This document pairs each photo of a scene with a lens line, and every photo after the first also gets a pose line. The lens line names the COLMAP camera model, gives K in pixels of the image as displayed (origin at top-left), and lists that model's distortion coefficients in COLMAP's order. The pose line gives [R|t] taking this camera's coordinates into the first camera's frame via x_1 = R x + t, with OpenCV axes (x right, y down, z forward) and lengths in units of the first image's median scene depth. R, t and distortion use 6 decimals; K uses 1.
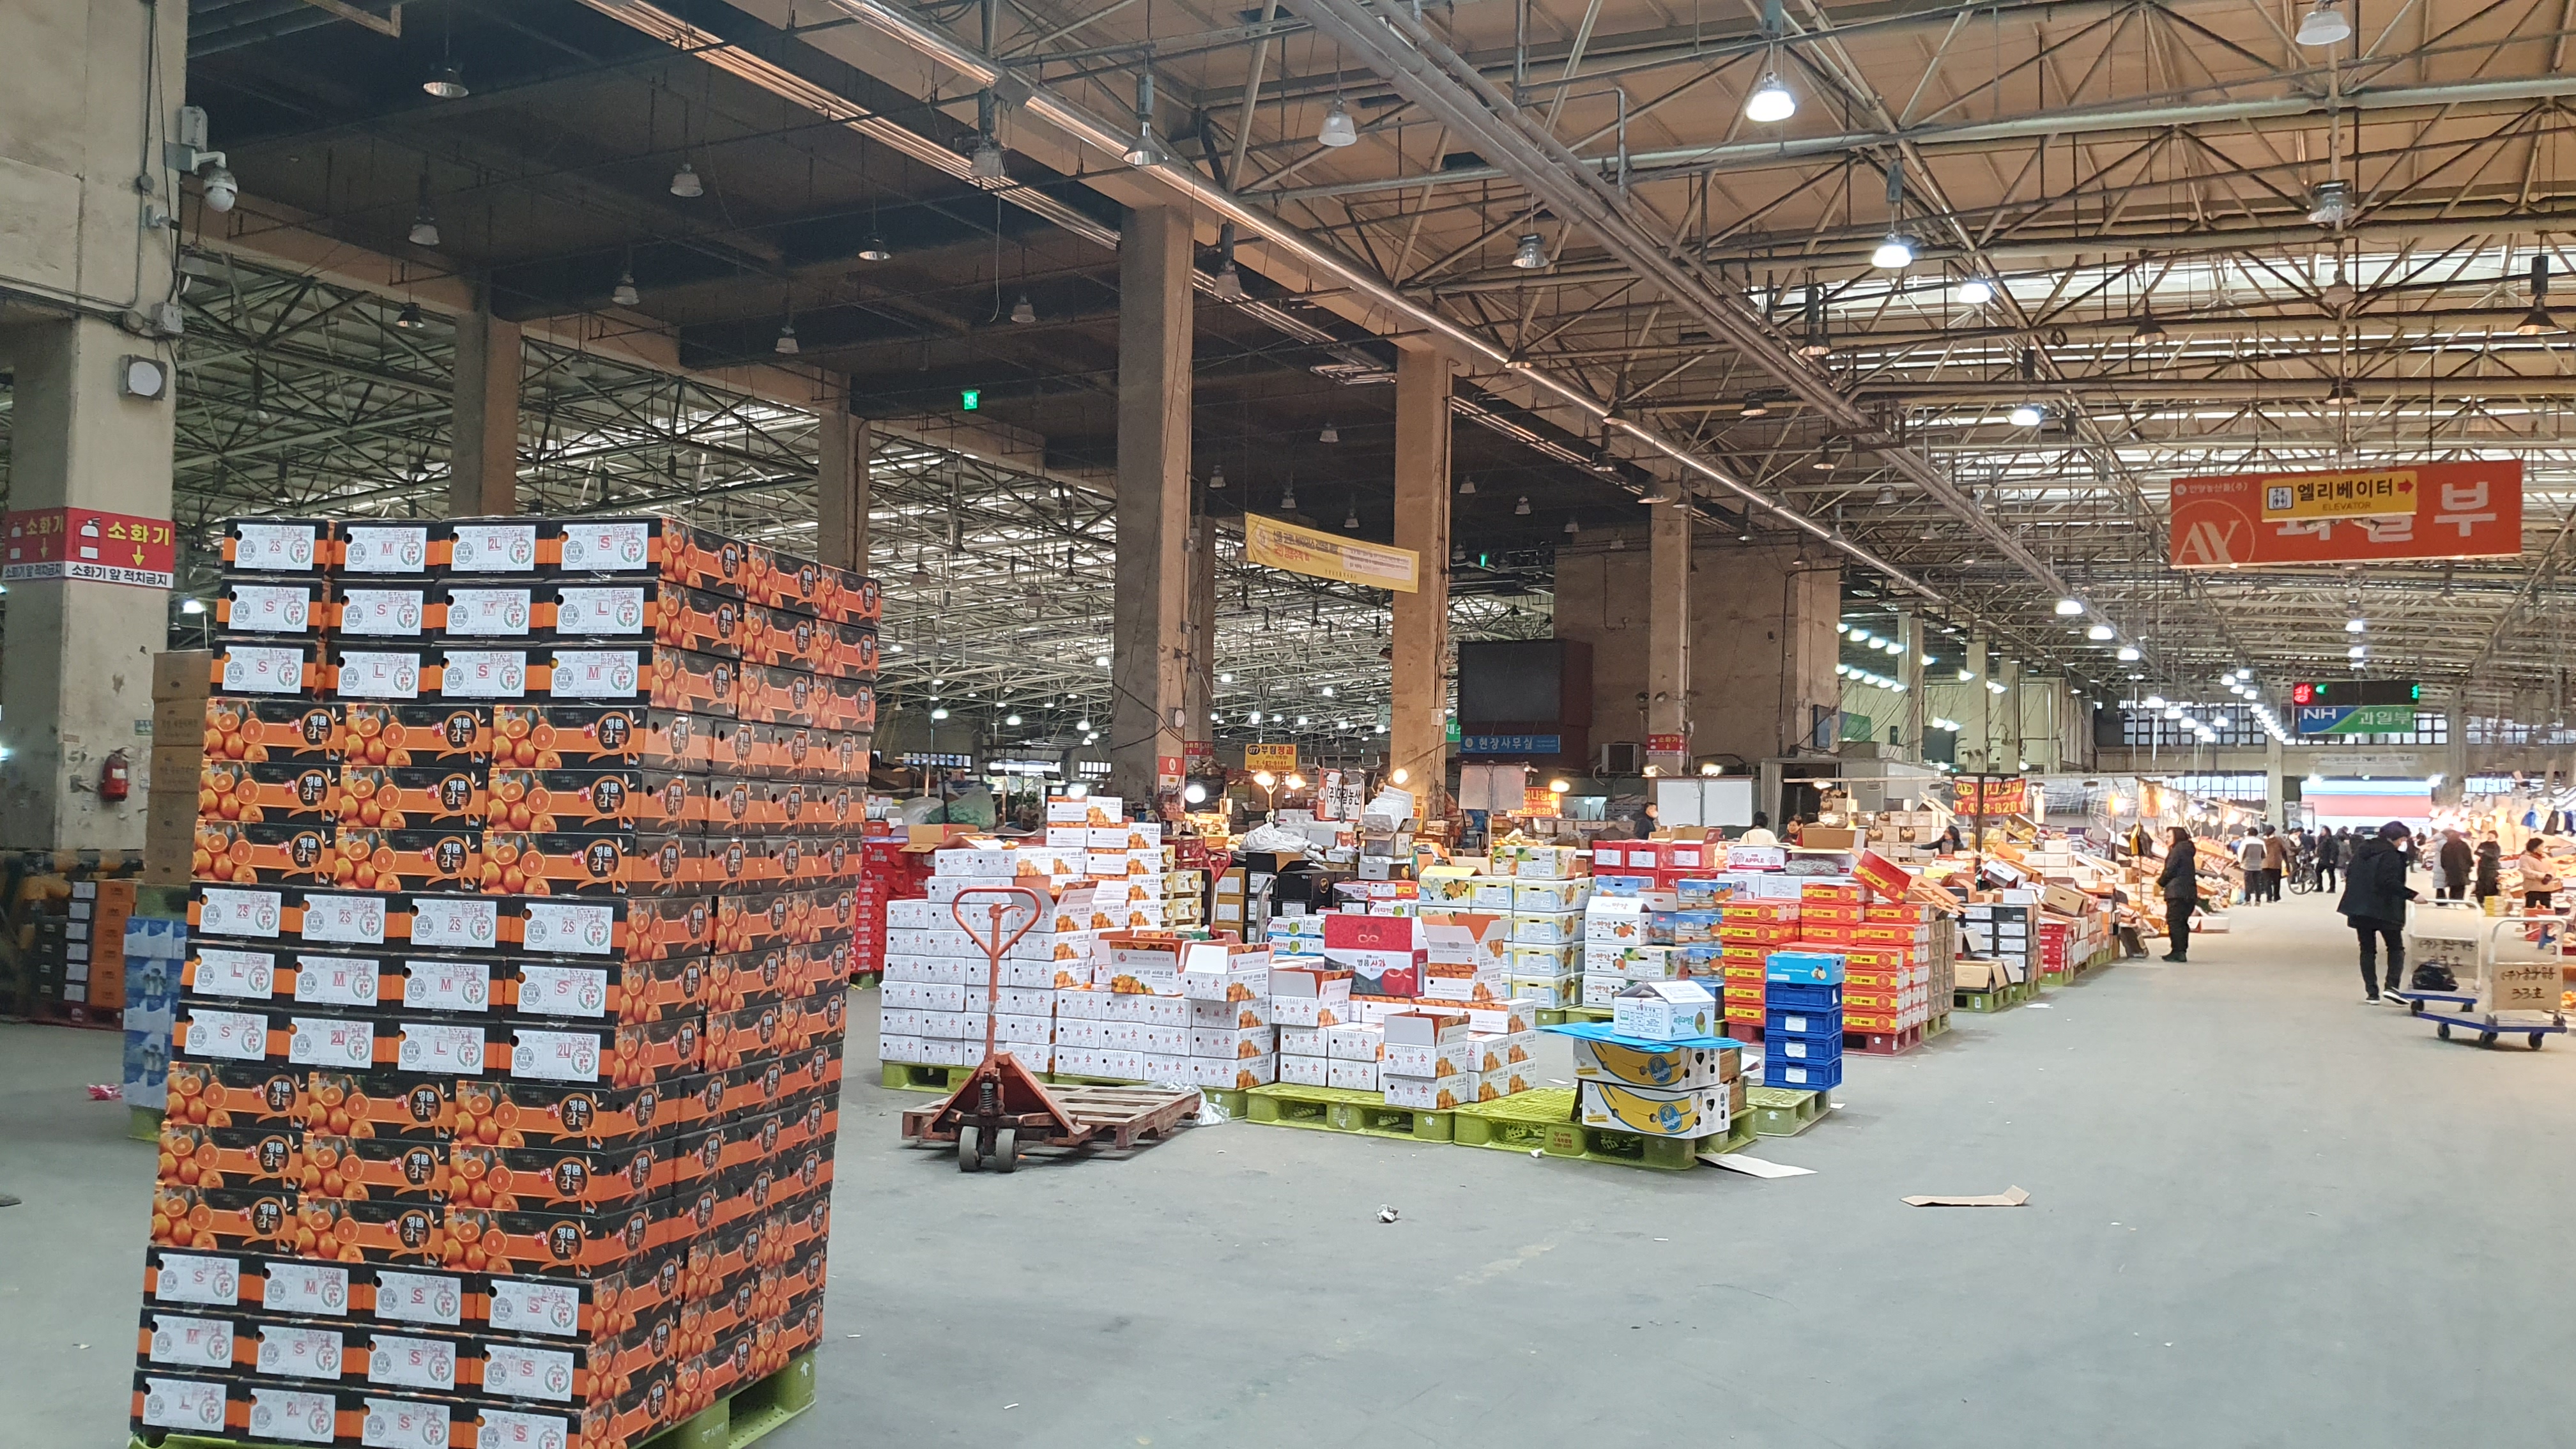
lens RADIAL K [[1933.3, 0, 1284.4], [0, 1933.3, 786.4], [0, 0, 1]] dist [0.002170, -0.005076]
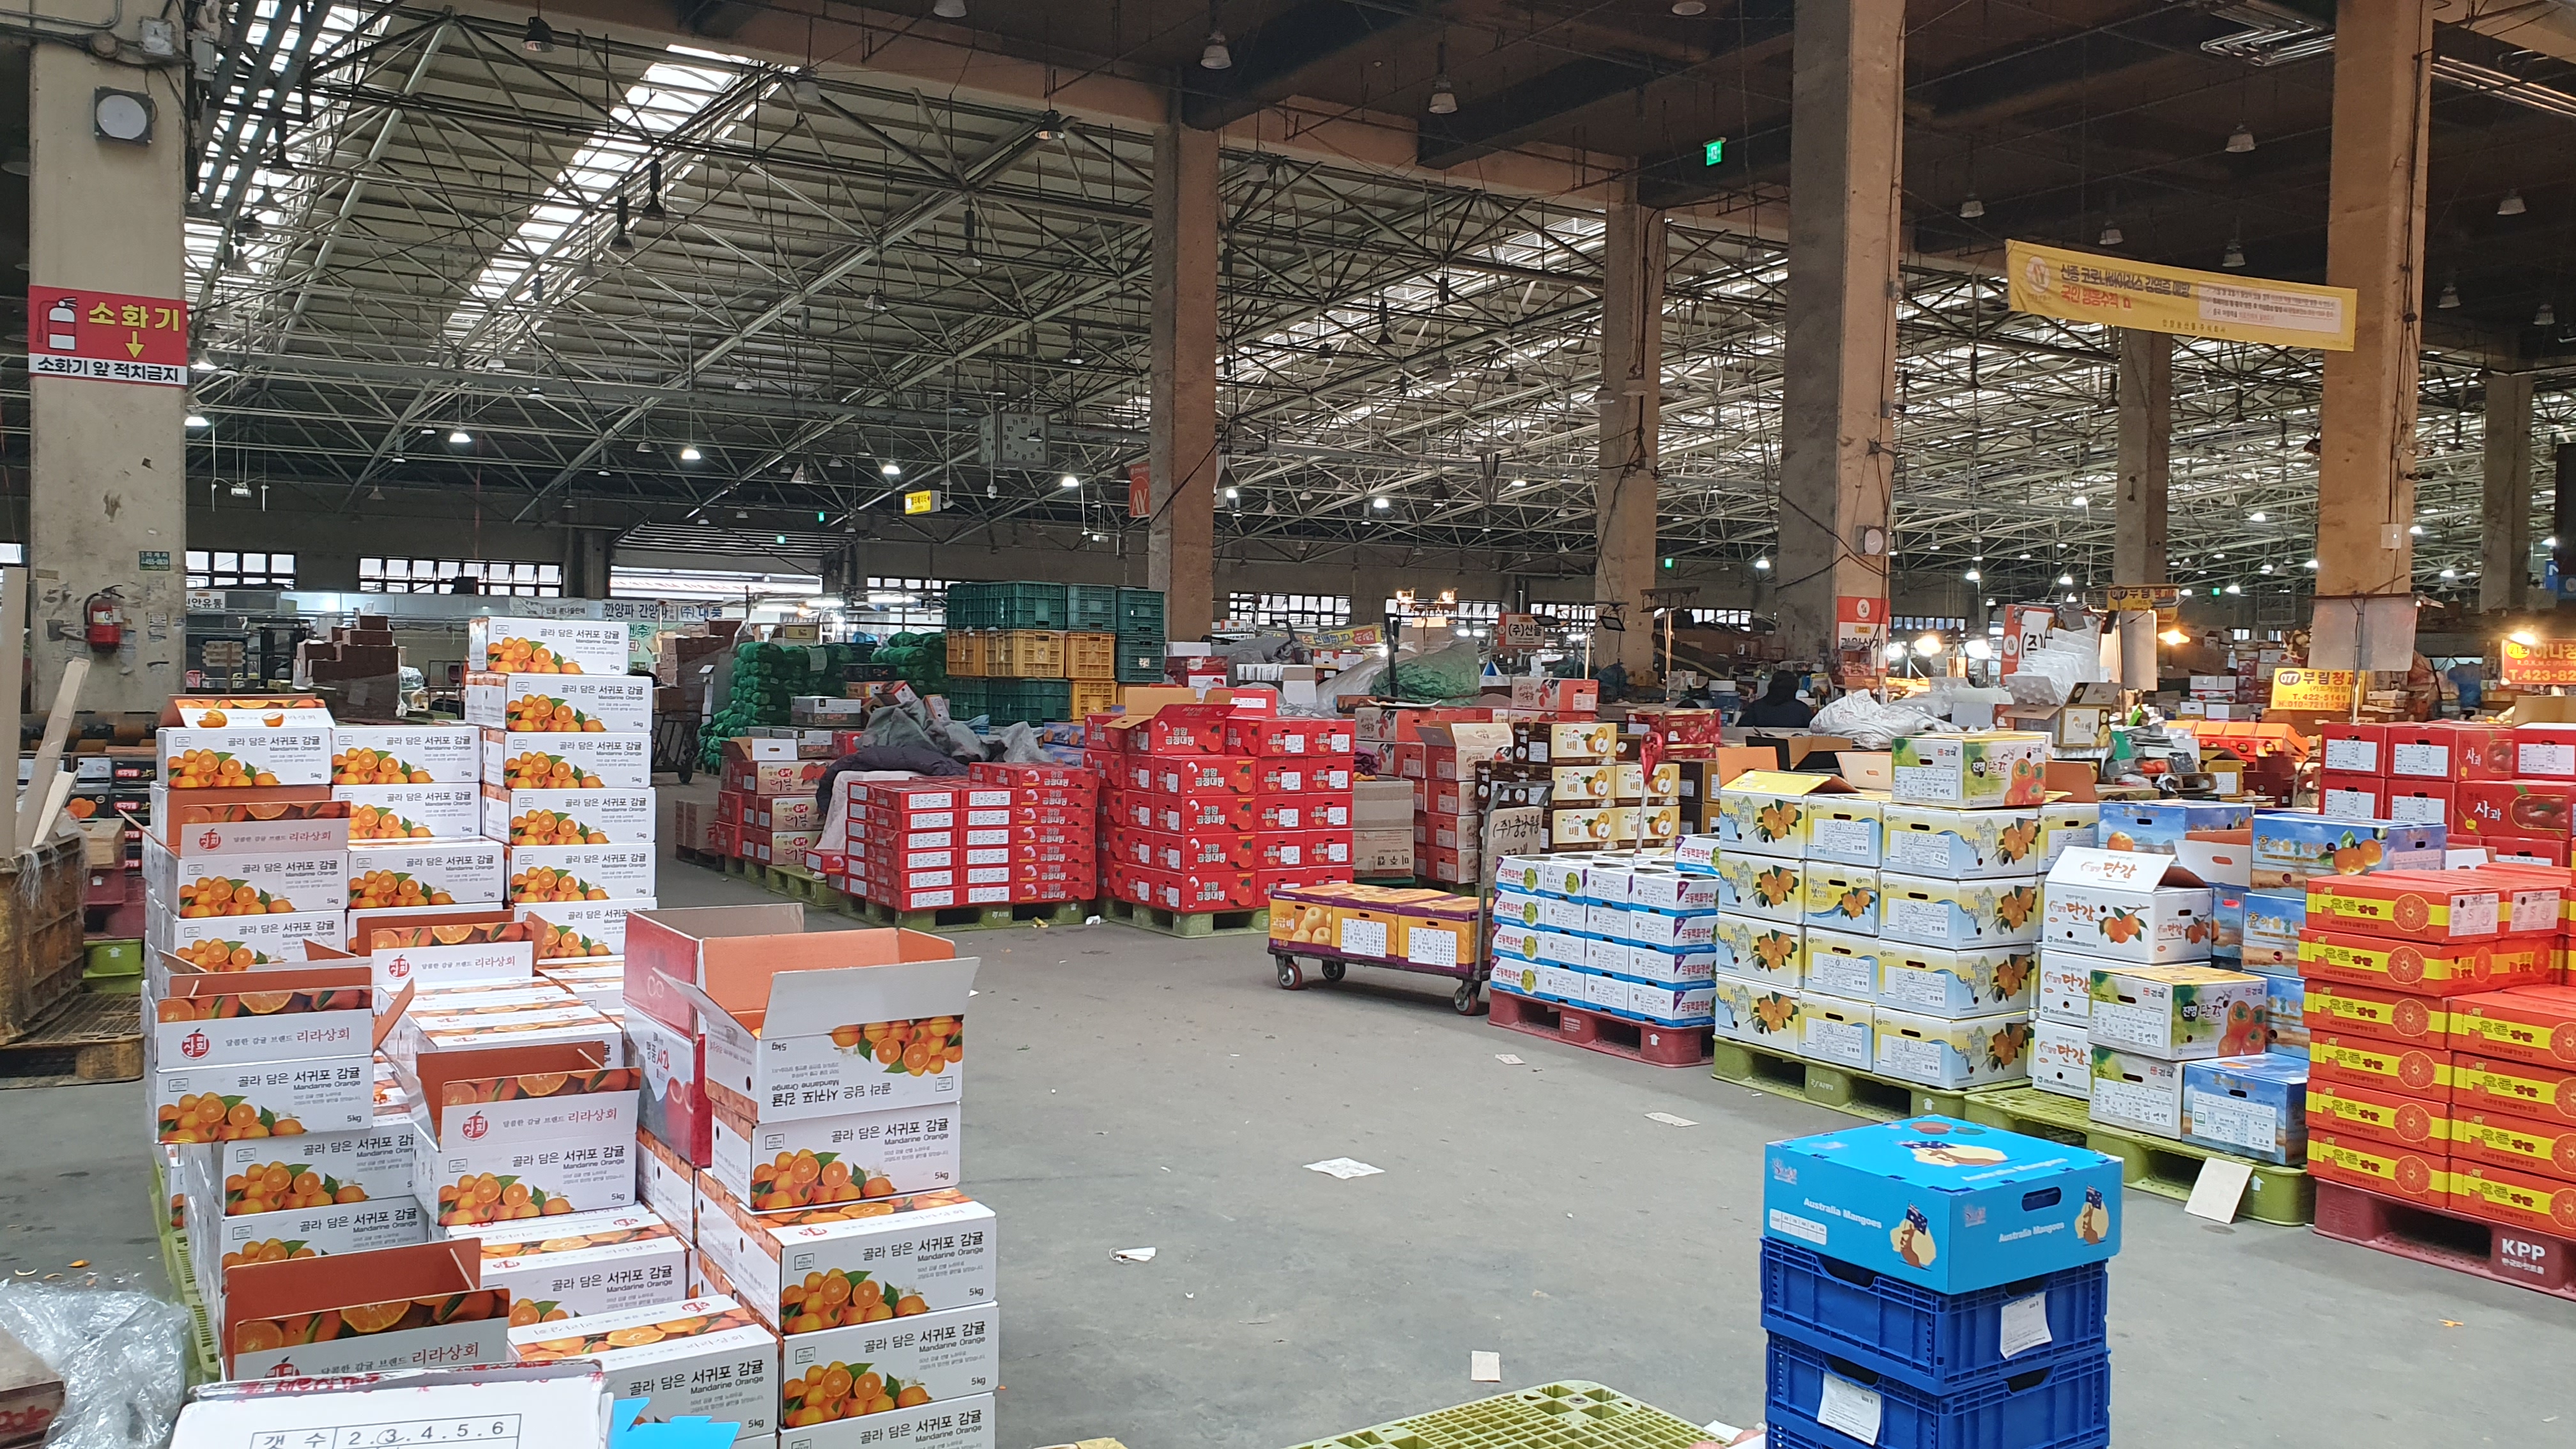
lens RADIAL K [[2024.5, 0, 1288.0], [0, 2024.5, 724.5], [0, 0, 1]] dist [0.010235, 0.001375]
pose [[0.871046, 0.011740, -0.491062, 0.237735], [0.004511, 0.999481, 0.031897, 0.012820], [0.491181, -0.029999, 0.870541, 0.505398]]
